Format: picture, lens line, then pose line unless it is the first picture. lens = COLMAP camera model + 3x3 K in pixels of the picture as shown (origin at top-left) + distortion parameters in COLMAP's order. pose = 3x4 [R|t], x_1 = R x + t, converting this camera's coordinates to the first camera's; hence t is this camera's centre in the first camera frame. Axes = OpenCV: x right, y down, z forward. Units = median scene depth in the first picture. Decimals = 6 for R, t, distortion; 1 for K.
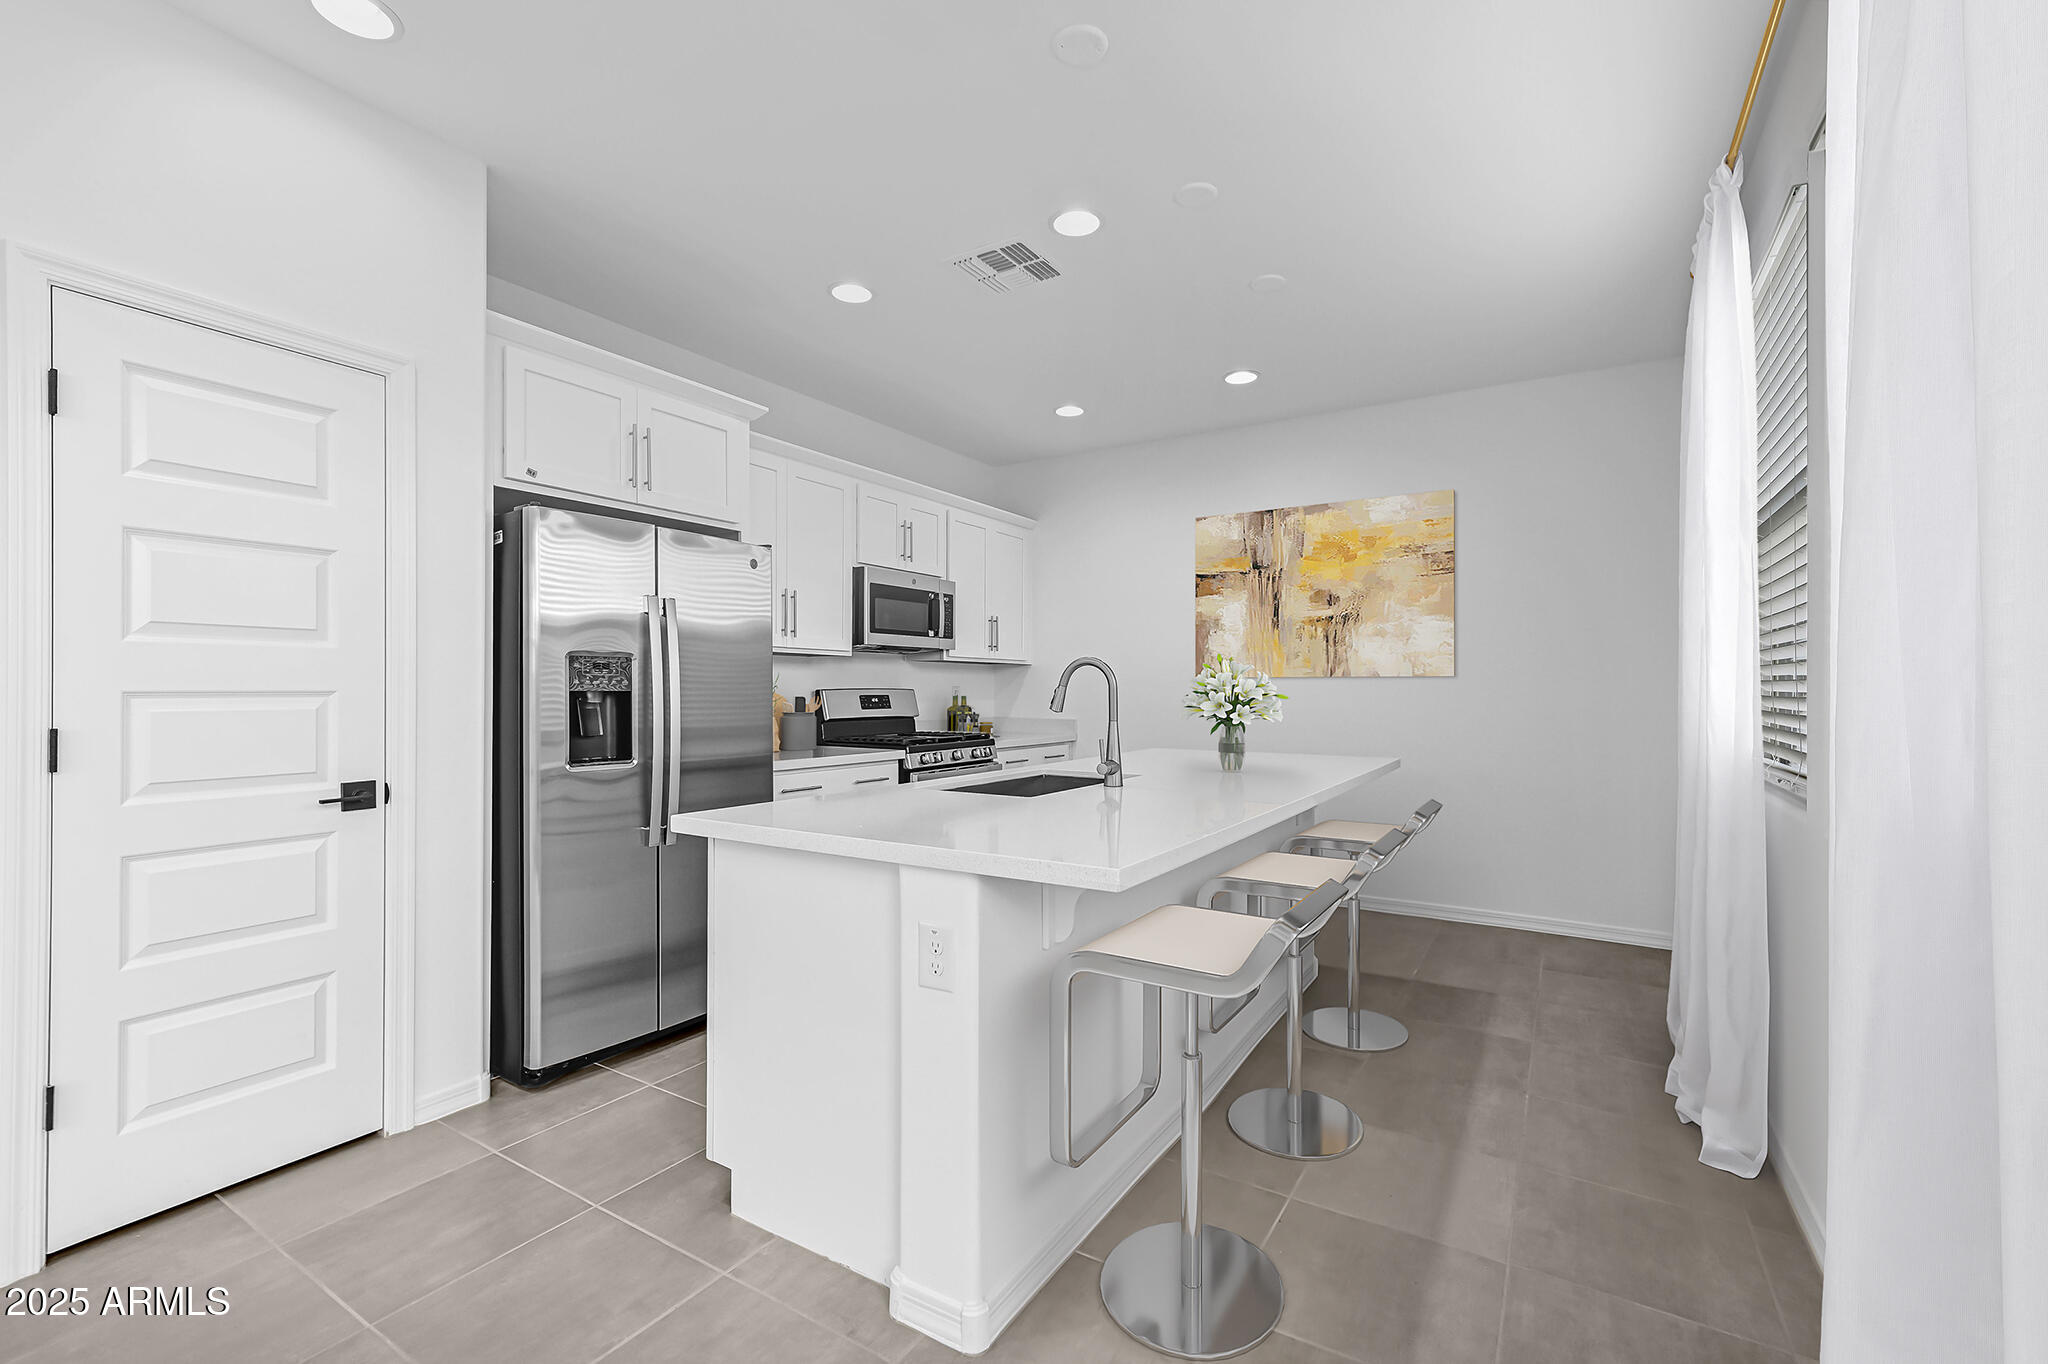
lens RADIAL K [[880.6, 0, 1027.5], [0, 880.6, 687.2], [0, 0, 1]] dist [0.000394, 0.000003]
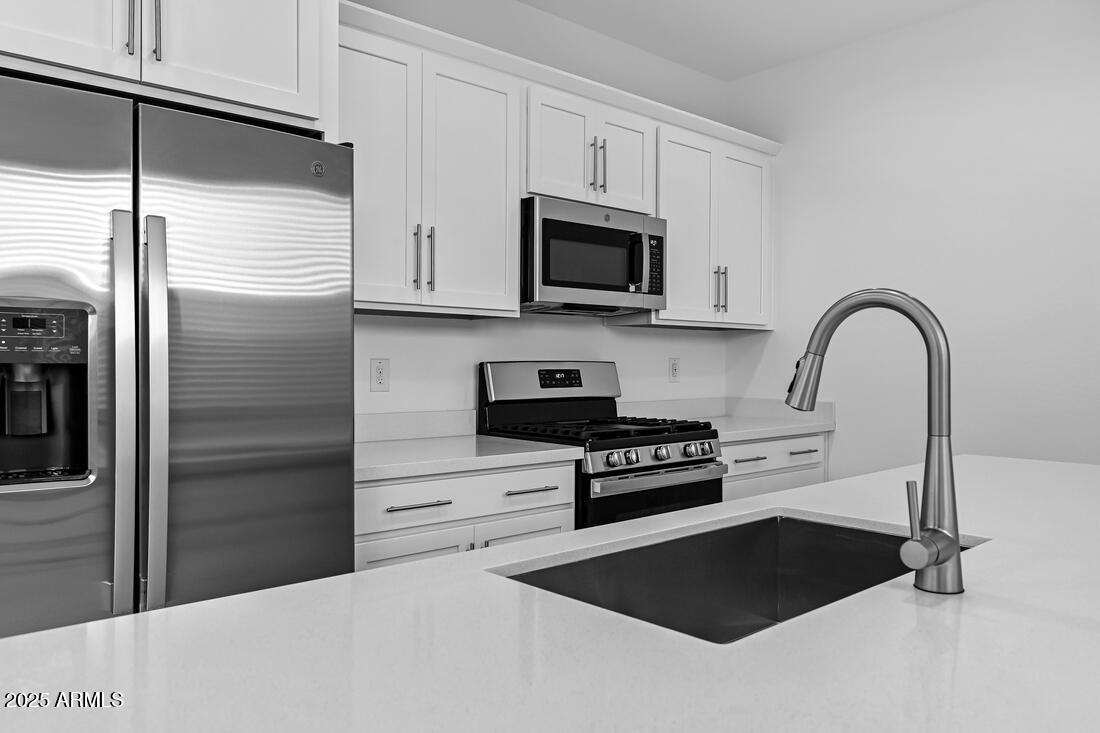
lens RADIAL K [[824.3, 0, 542.1], [0, 824.3, 372.3], [0, 0, 1]] dist [-0.014021, -0.002950]
pose [[0.960529, 0.003855, -0.278154, 0.013081], [-0.000131, 0.999910, 0.013405, 0.001622], [0.278181, -0.012840, 0.960443, 0.312536]]
